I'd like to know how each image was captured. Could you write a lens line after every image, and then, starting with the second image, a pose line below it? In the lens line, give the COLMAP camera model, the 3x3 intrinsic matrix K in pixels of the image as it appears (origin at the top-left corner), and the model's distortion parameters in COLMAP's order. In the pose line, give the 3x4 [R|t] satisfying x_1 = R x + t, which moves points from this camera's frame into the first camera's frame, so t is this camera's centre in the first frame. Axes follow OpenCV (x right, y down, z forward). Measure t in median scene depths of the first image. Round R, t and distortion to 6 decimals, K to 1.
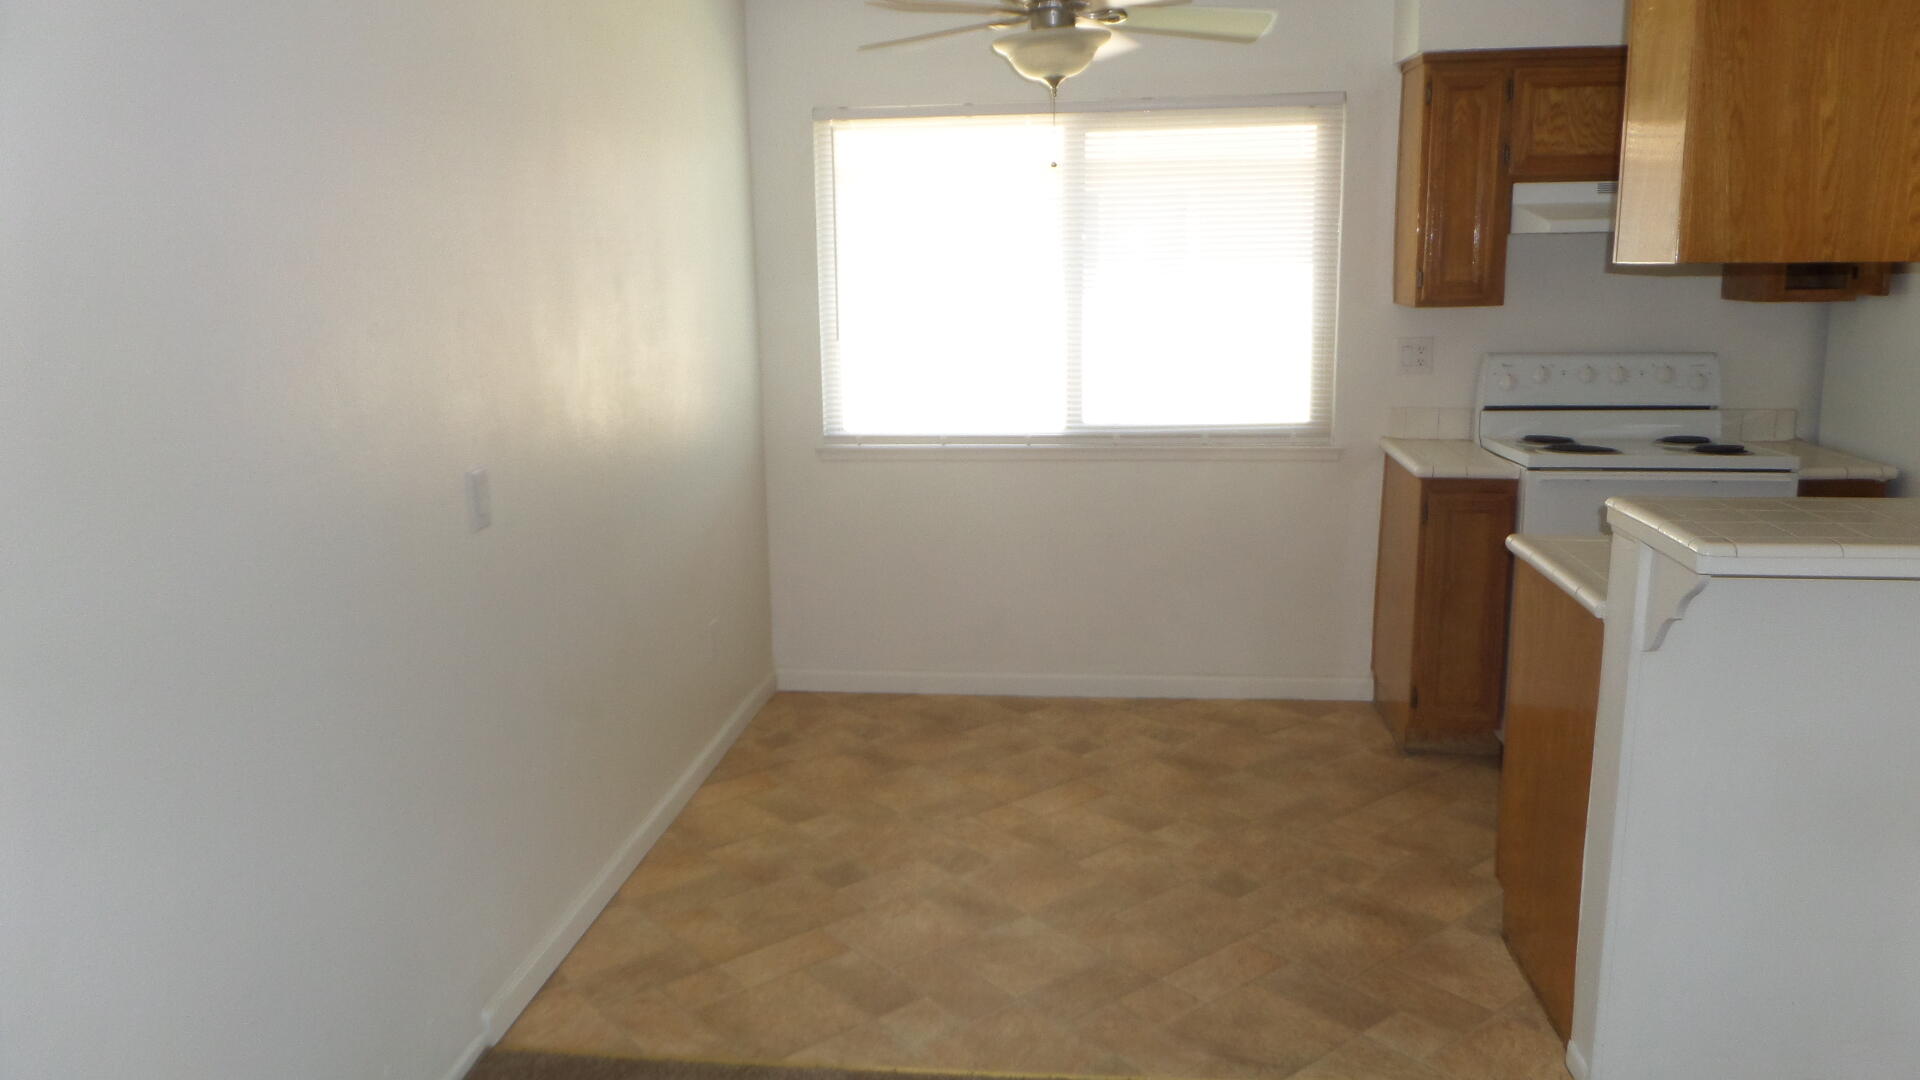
lens RADIAL K [[1410.1, 0, 960.0], [0, 1410.1, 540.0], [0, 0, 1]] dist [0.003709, -0.032209]
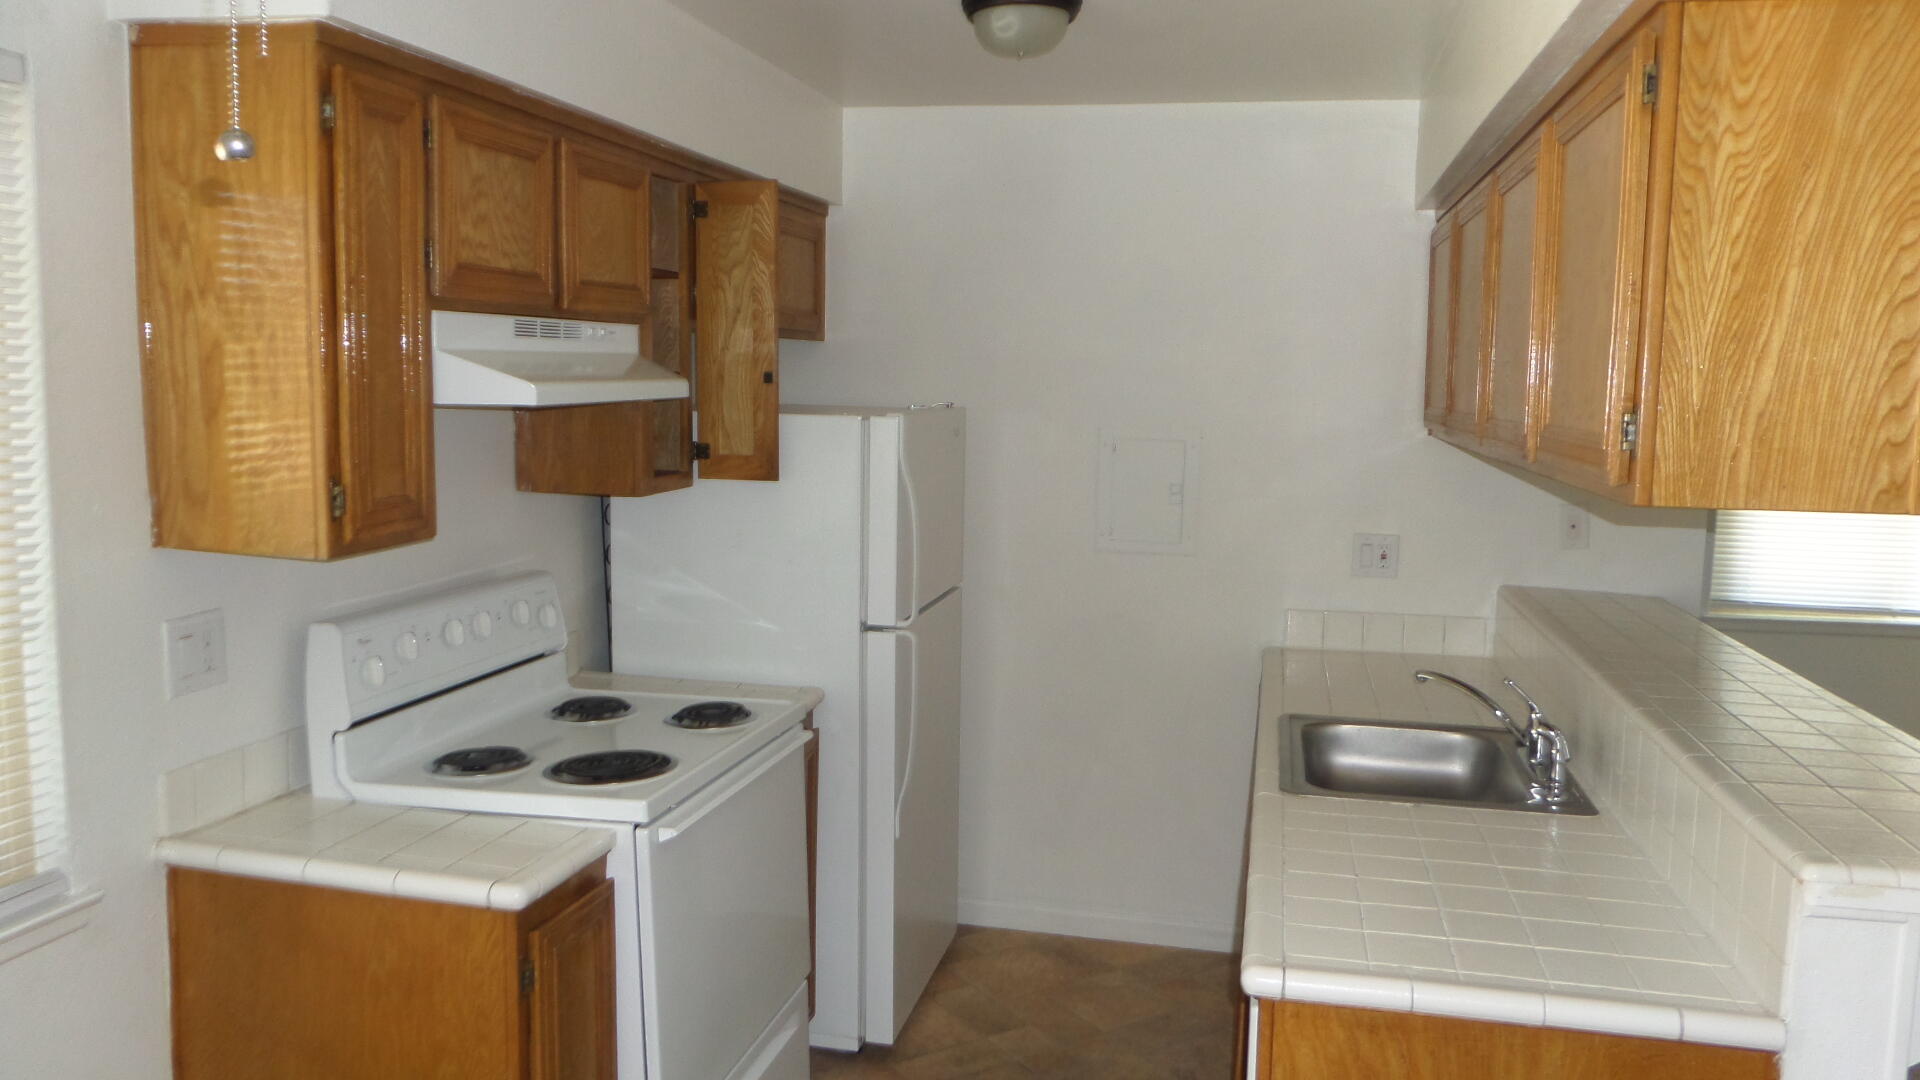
lens RADIAL K [[1444.3, 0, 960.0], [0, 1444.3, 540.0], [0, 0, 1]] dist [-0.013934, -0.006583]
pose [[0.115138, -0.099075, 0.988396, -0.130120], [0.177472, 0.981056, 0.077665, -0.176900], [-0.977367, 0.166471, 0.130540, 0.756009]]
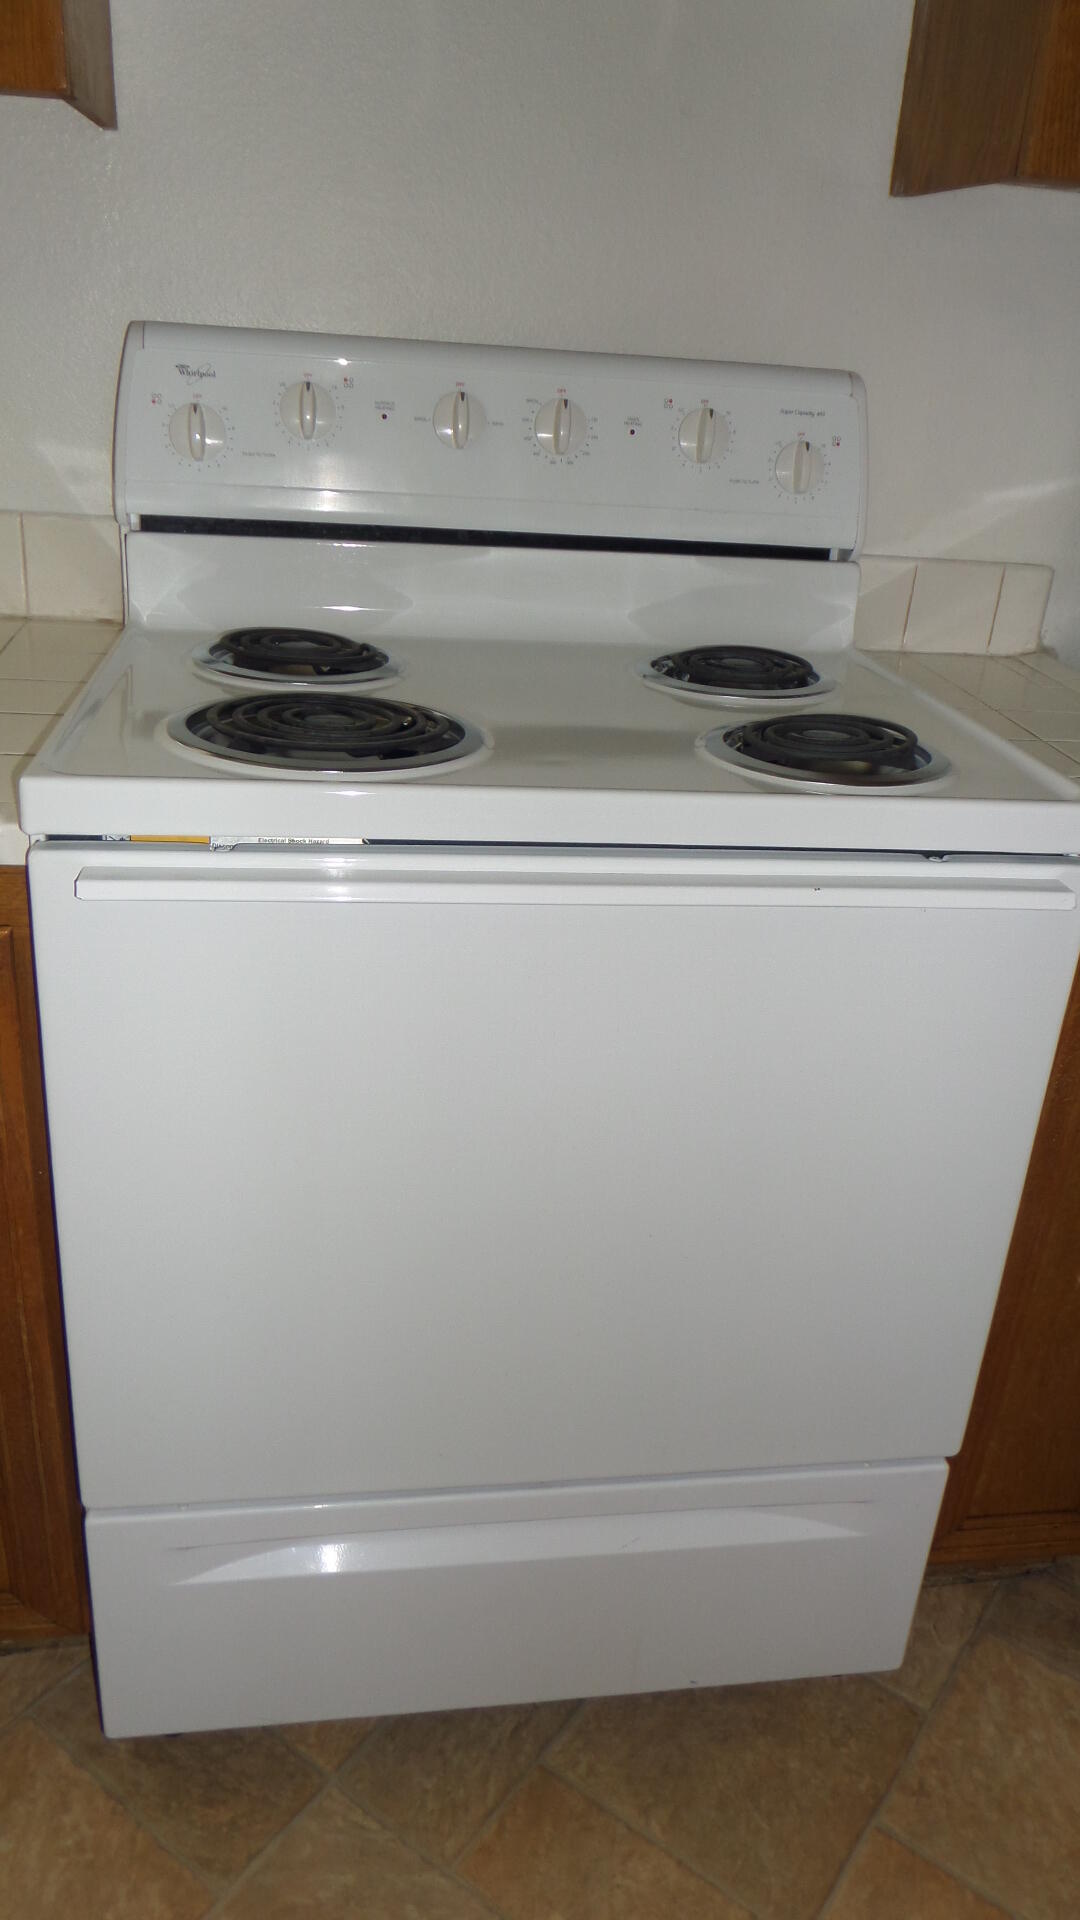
lens RADIAL K [[1376.8, 0, 540.0], [0, 1376.8, 960.0], [0, 0, 1]] dist [-0.000900, -0.000516]
pose [[0.966277, -0.032191, 0.255486, 0.405771], [-0.023488, 0.977001, 0.211938, -0.072105], [-0.256433, -0.210791, 0.943297, 0.736348]]
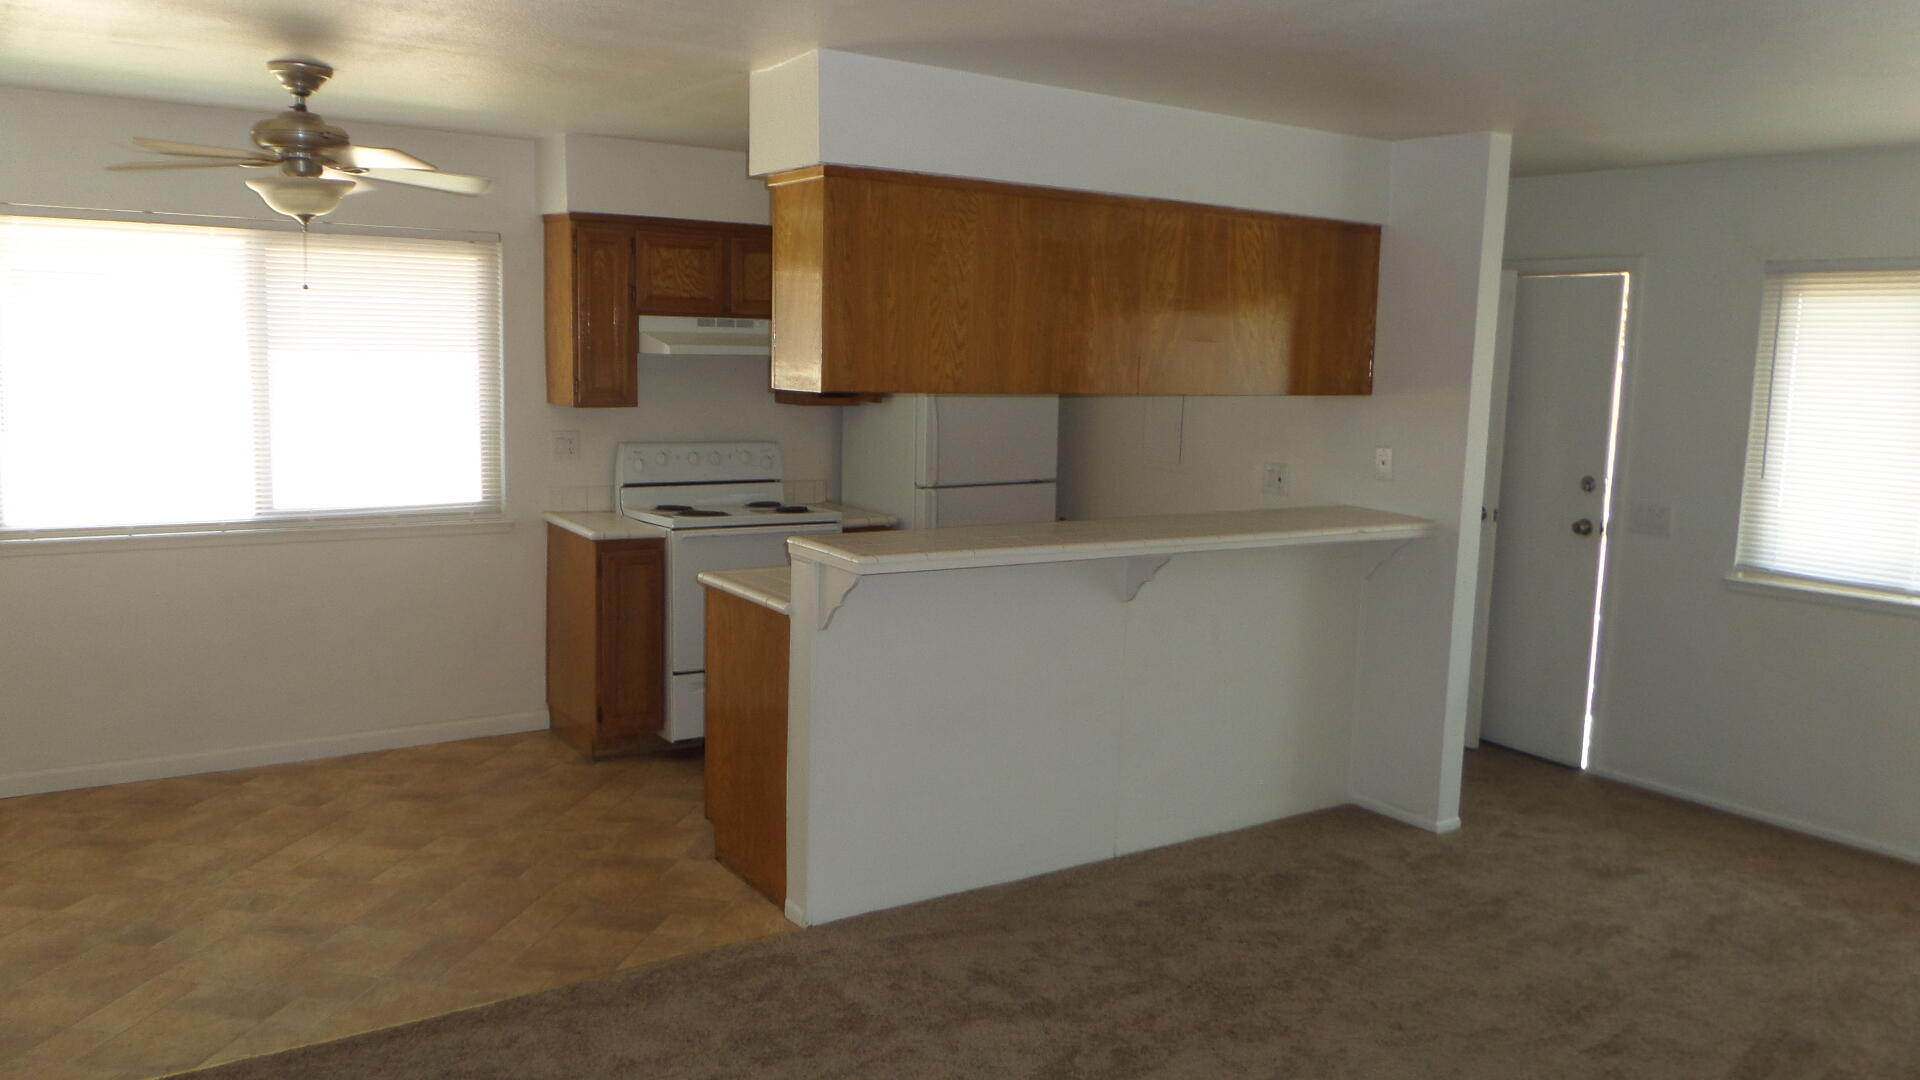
lens RADIAL K [[1444.3, 0, 960.0], [0, 1444.3, 540.0], [0, 0, 1]] dist [-0.013934, -0.006583]
pose [[0.766835, -0.050254, 0.639874, -0.255683], [0.088218, 0.995721, -0.027520, 0.020683], [-0.635753, 0.077552, 0.767987, -0.216840]]
